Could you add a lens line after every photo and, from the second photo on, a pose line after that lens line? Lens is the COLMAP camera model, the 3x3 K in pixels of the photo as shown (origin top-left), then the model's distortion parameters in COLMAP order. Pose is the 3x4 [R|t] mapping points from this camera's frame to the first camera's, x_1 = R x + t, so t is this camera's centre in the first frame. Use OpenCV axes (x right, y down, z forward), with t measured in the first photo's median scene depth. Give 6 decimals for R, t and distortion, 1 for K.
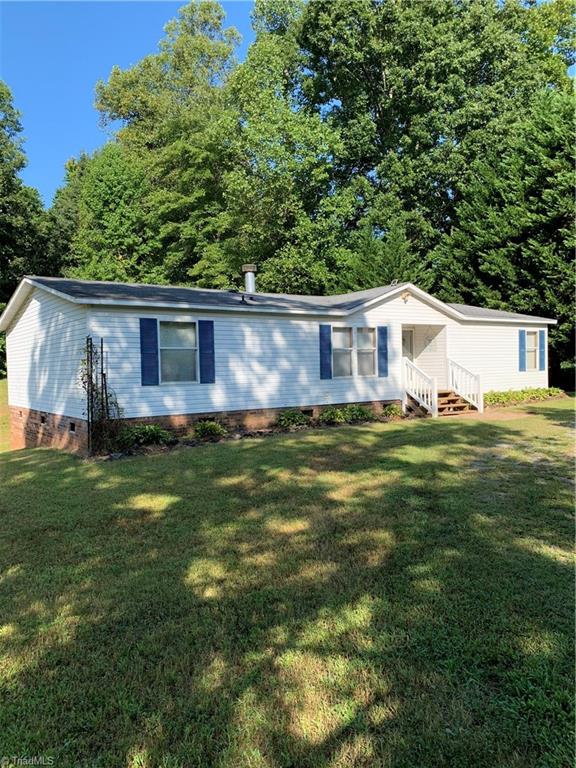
lens RADIAL K [[589.8, 0, 287.2], [0, 589.8, 383.4], [0, 0, 1]] dist [0.000463, 0.004038]
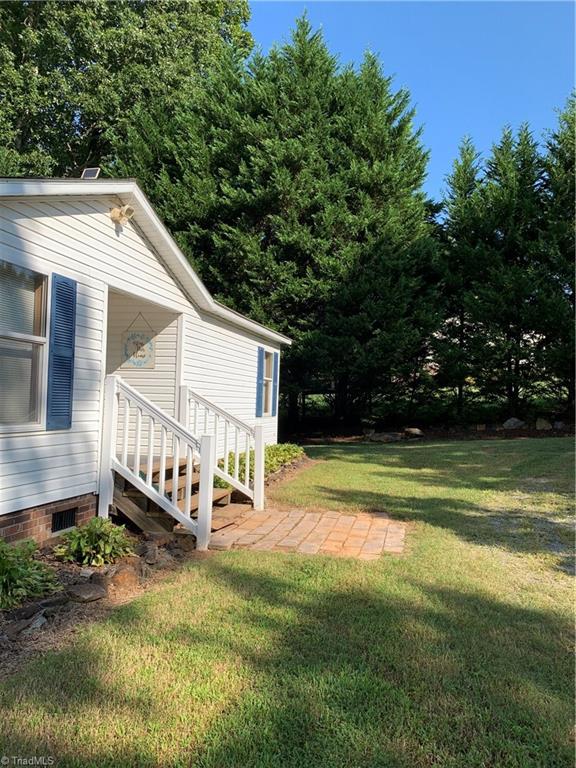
lens RADIAL K [[589.8, 0, 281.9], [0, 589.8, 378.7], [0, 0, 1]] dist [0.000463, 0.004038]
pose [[0.758655, 0.069805, 0.647742, 0.027681], [-0.023954, 0.996560, -0.079340, -0.010605], [-0.651052, 0.044676, 0.757718, 0.440698]]
